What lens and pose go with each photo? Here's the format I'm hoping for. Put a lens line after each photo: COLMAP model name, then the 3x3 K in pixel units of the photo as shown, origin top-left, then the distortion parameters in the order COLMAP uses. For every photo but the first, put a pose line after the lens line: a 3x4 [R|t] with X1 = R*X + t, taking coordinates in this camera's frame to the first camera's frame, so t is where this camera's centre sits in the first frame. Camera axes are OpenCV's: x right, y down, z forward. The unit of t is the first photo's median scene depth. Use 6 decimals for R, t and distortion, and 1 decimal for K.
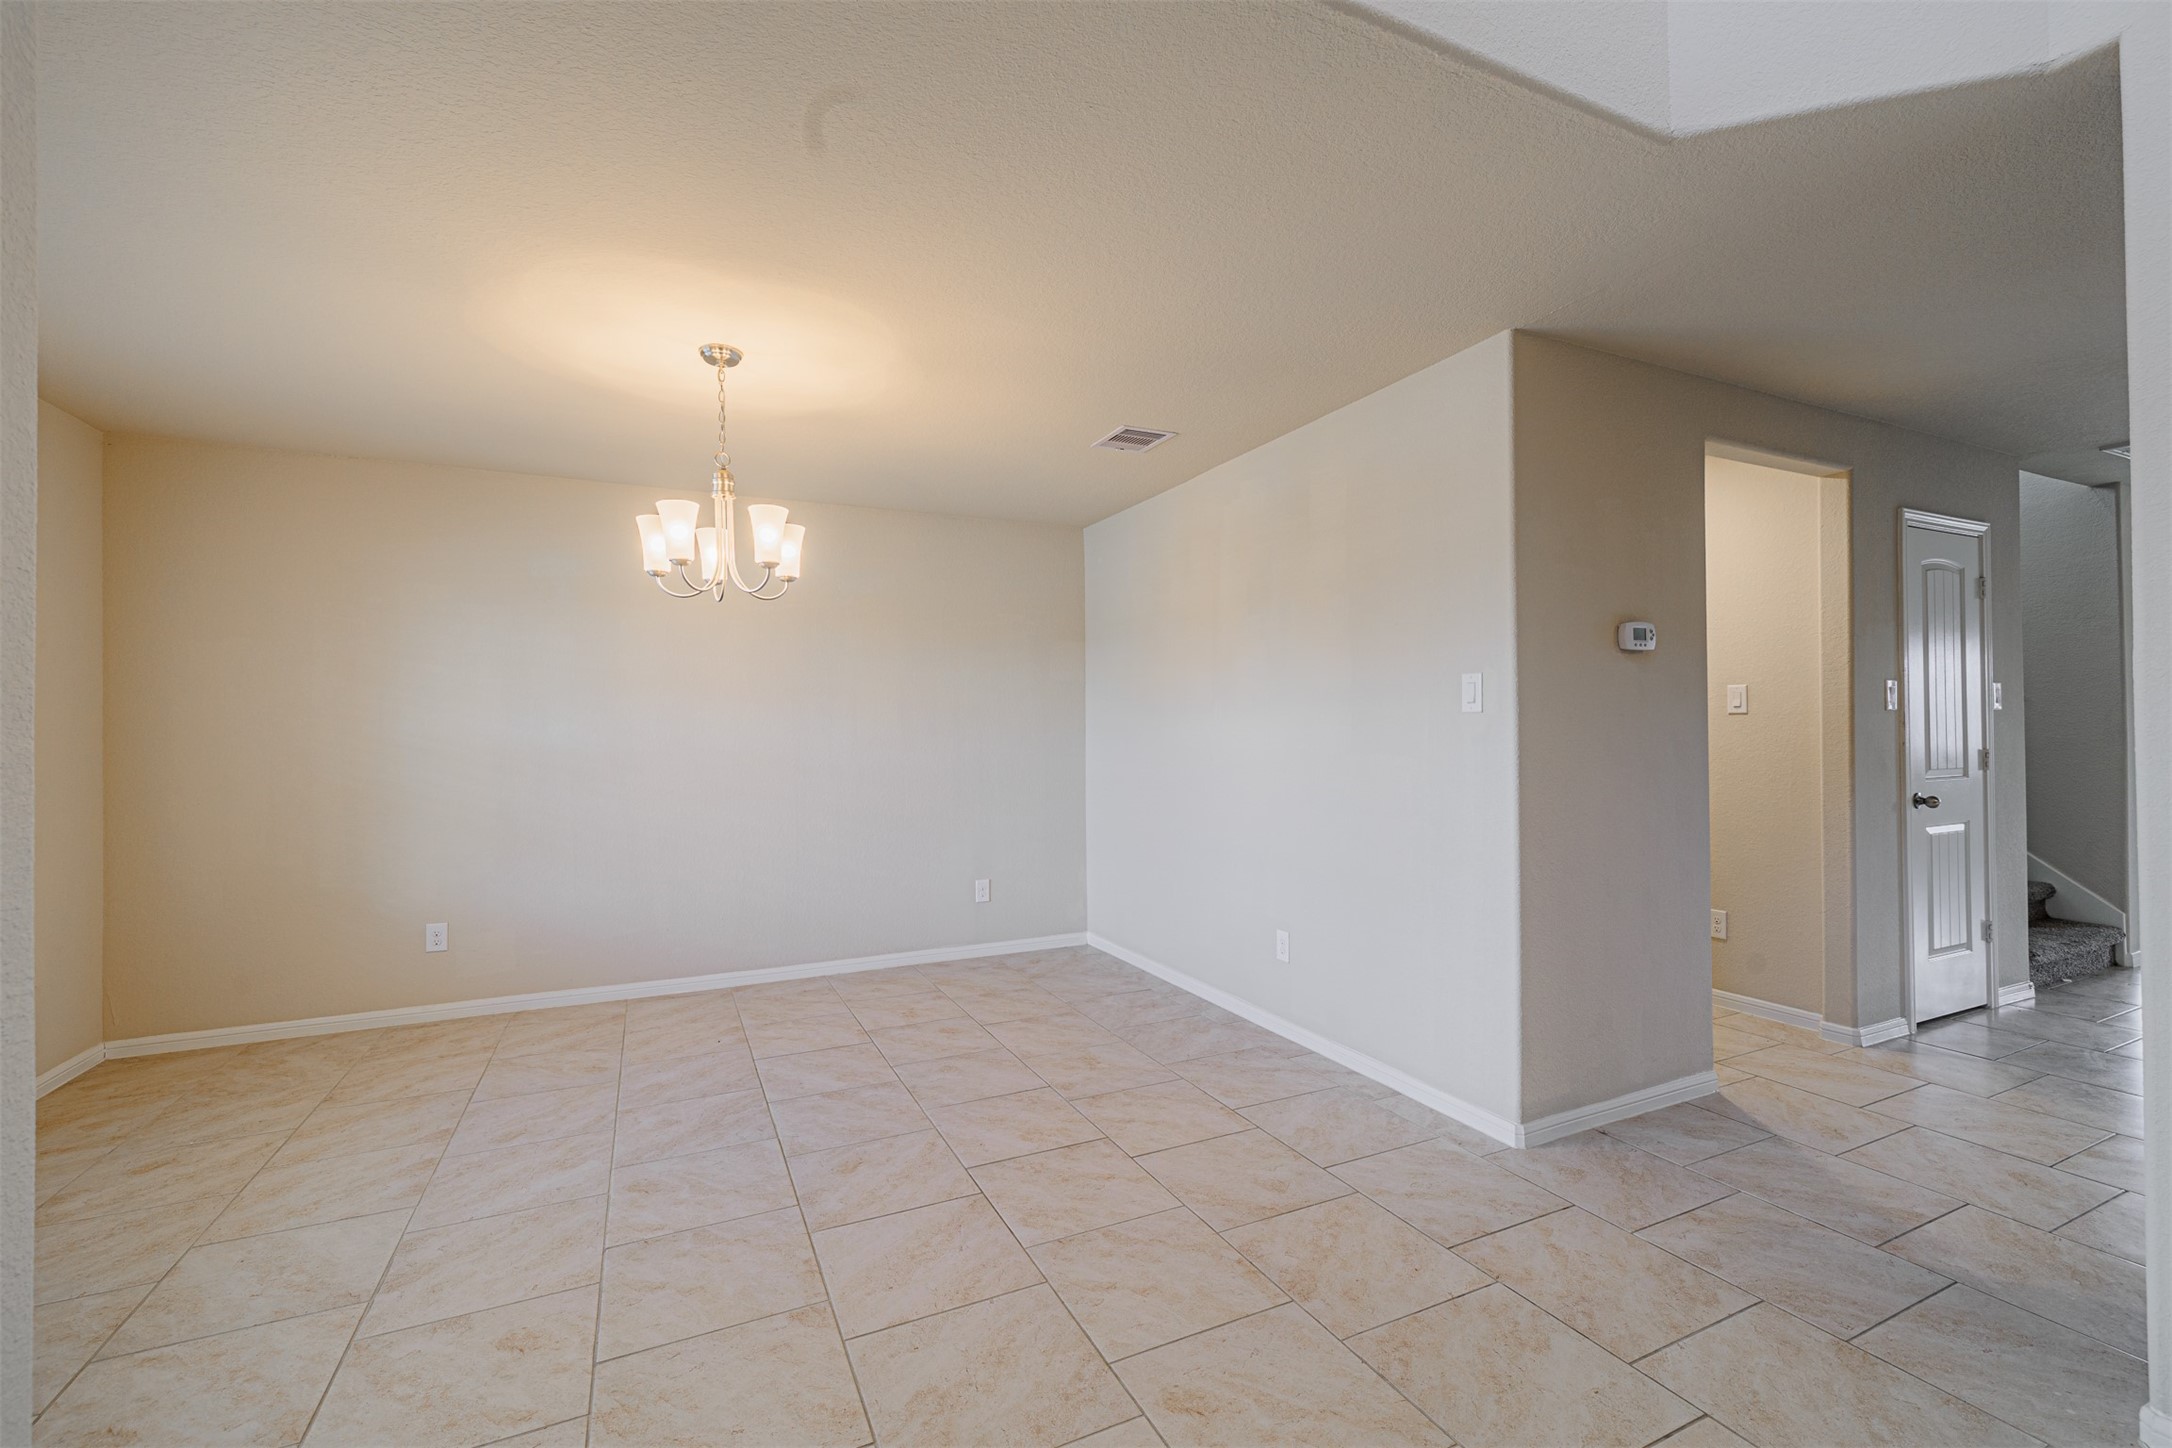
lens RADIAL K [[914.6, 0, 1074.8], [0, 914.6, 724.7], [0, 0, 1]] dist [-0.000191, 0.000568]
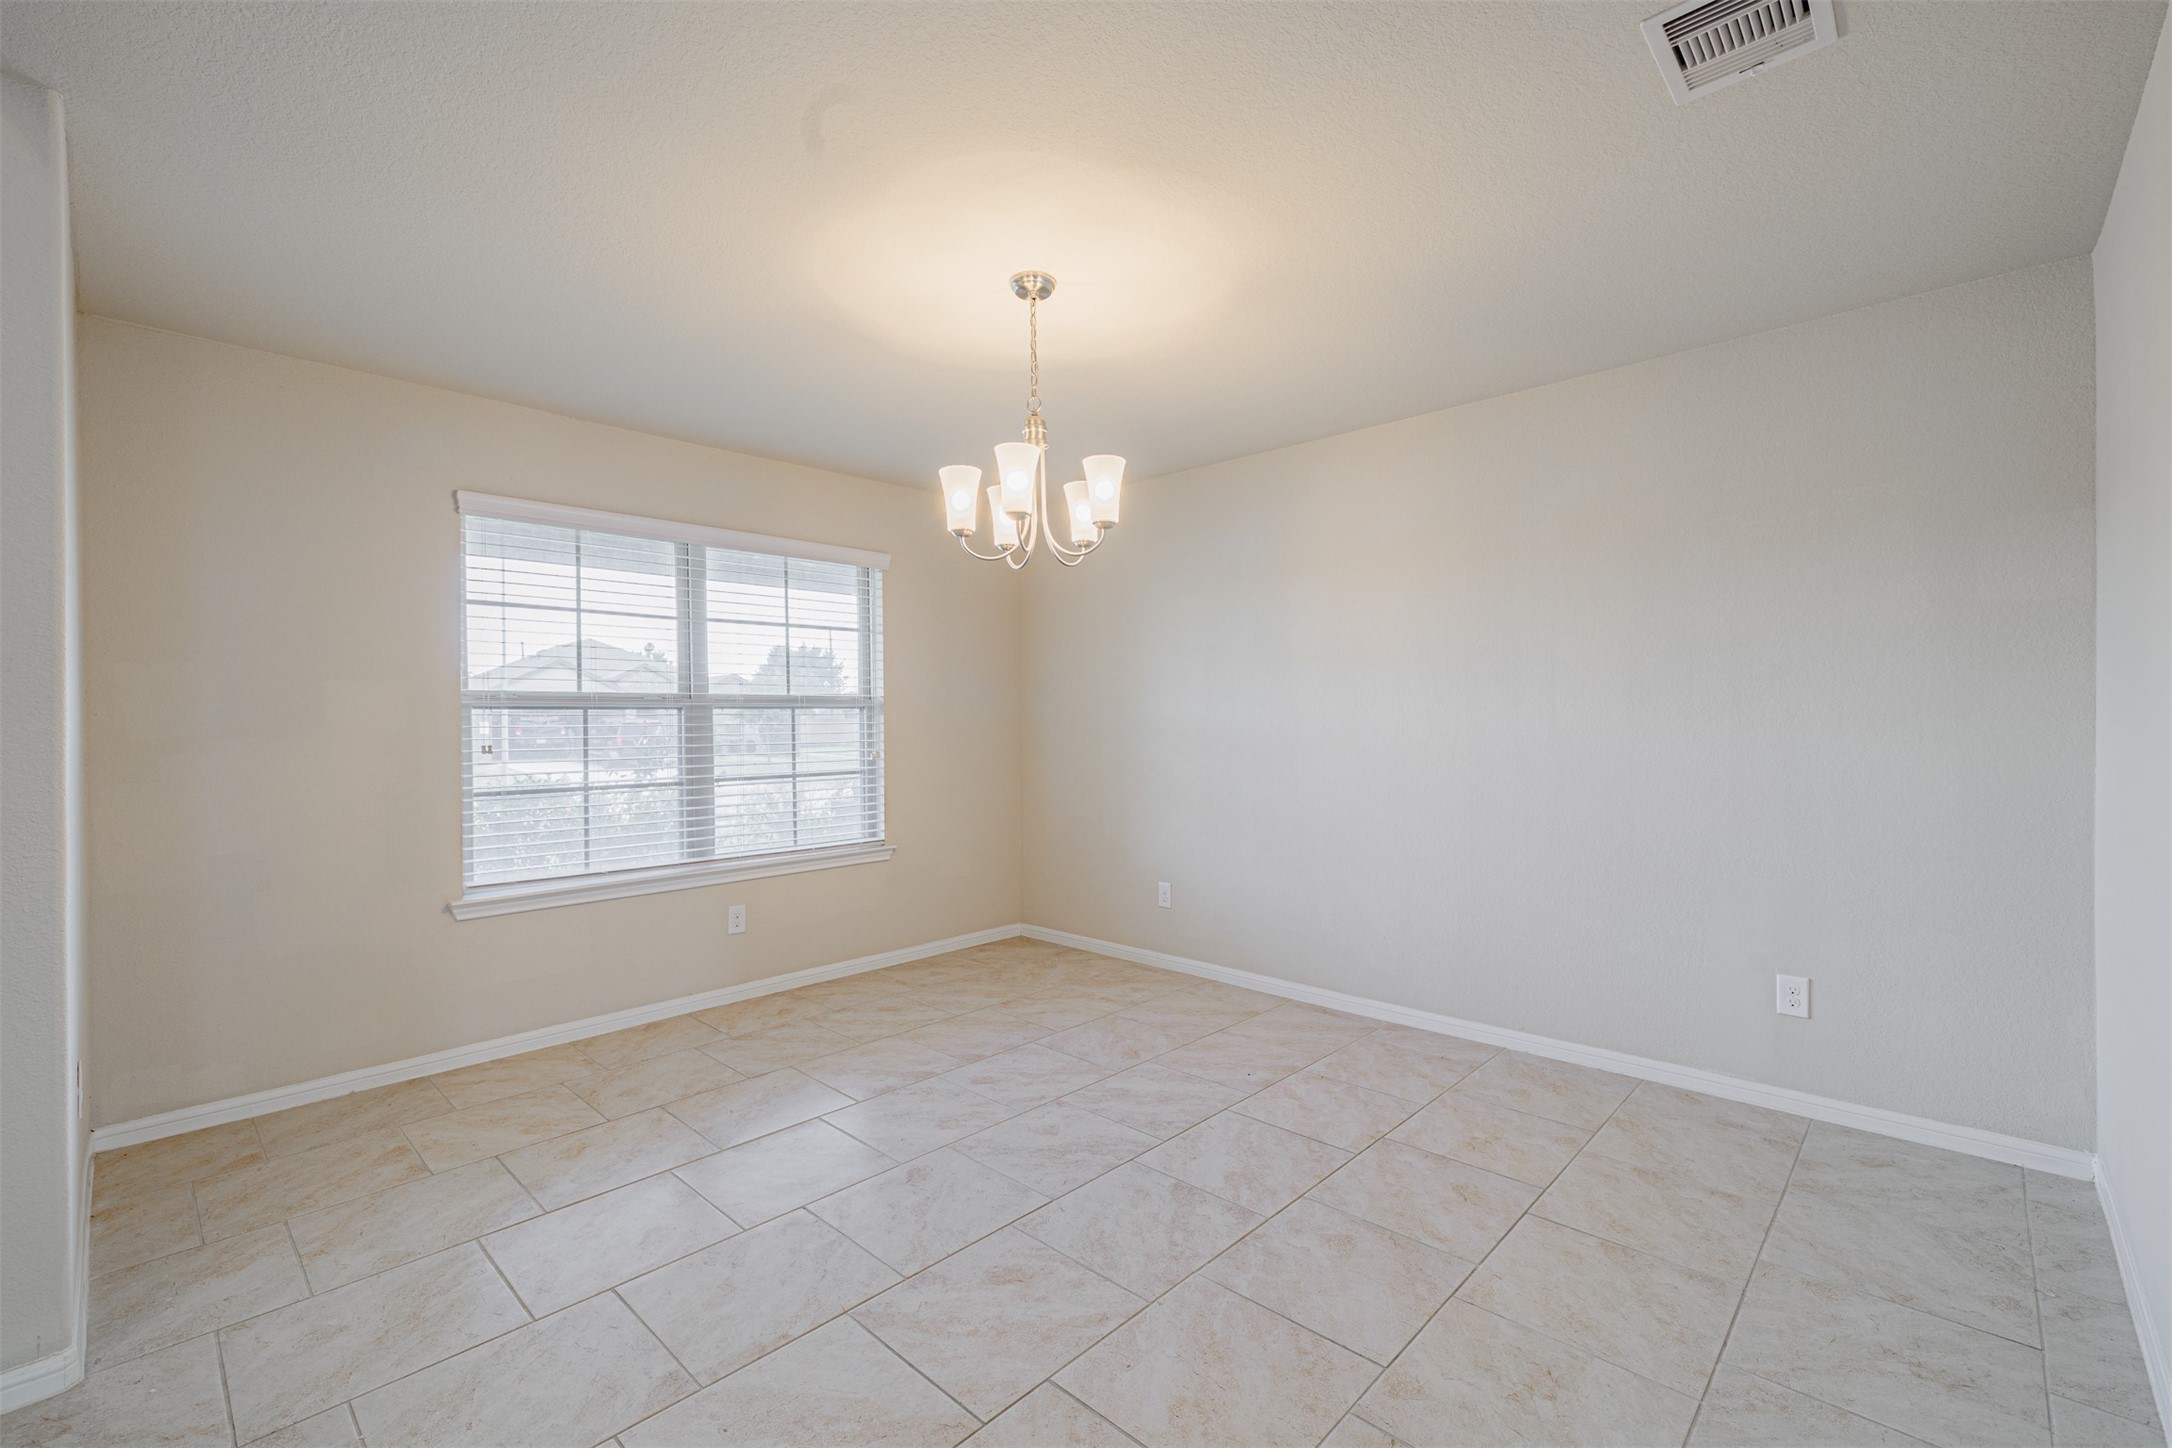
lens RADIAL K [[914.6, 0, 1091.0], [0, 914.6, 715.4], [0, 0, 1]] dist [-0.000191, 0.000568]
pose [[0.378519, 0.000409, -0.925593, 0.373737], [0.012042, 0.999913, 0.005367, 0.005242], [0.925515, -0.013178, 0.378481, 0.589304]]
